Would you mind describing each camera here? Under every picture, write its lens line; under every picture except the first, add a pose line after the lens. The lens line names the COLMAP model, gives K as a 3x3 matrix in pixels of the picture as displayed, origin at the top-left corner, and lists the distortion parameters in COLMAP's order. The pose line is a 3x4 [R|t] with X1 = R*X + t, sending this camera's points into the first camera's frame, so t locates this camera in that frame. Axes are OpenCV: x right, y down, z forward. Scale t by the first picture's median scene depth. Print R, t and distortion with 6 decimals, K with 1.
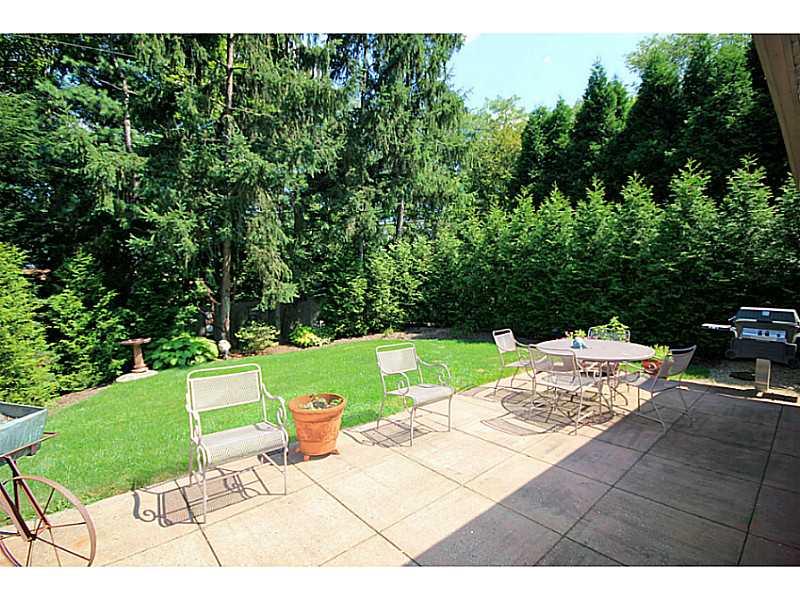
lens RADIAL K [[379.6, 0, 400.0], [0, 379.6, 300.0], [0, 0, 1]] dist [-0.000499, -0.000650]
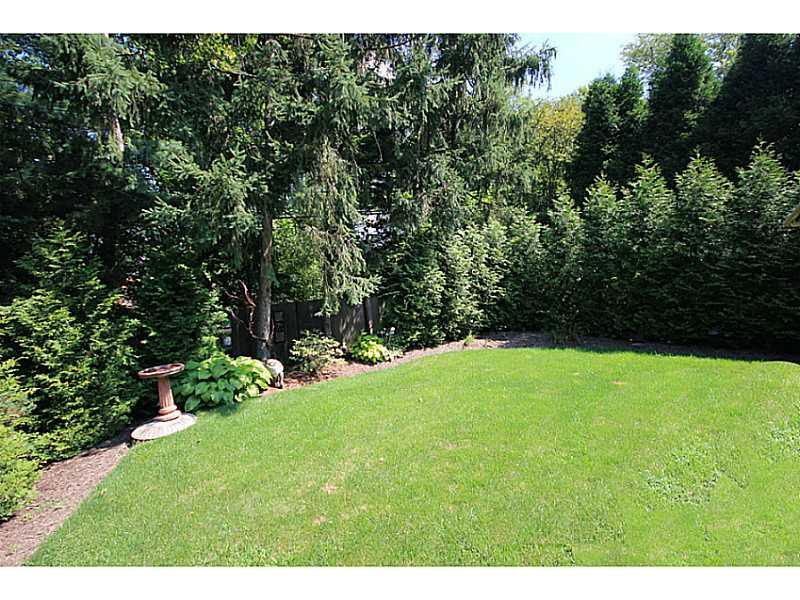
lens RADIAL K [[379.6, 0, 400.0], [0, 379.6, 300.0], [0, 0, 1]] dist [-0.000499, -0.000650]
pose [[0.994508, -0.018227, 0.103062, -0.268606], [0.018200, 0.999834, 0.001196, -0.000685], [-0.103067, 0.000686, 0.994674, 0.245437]]
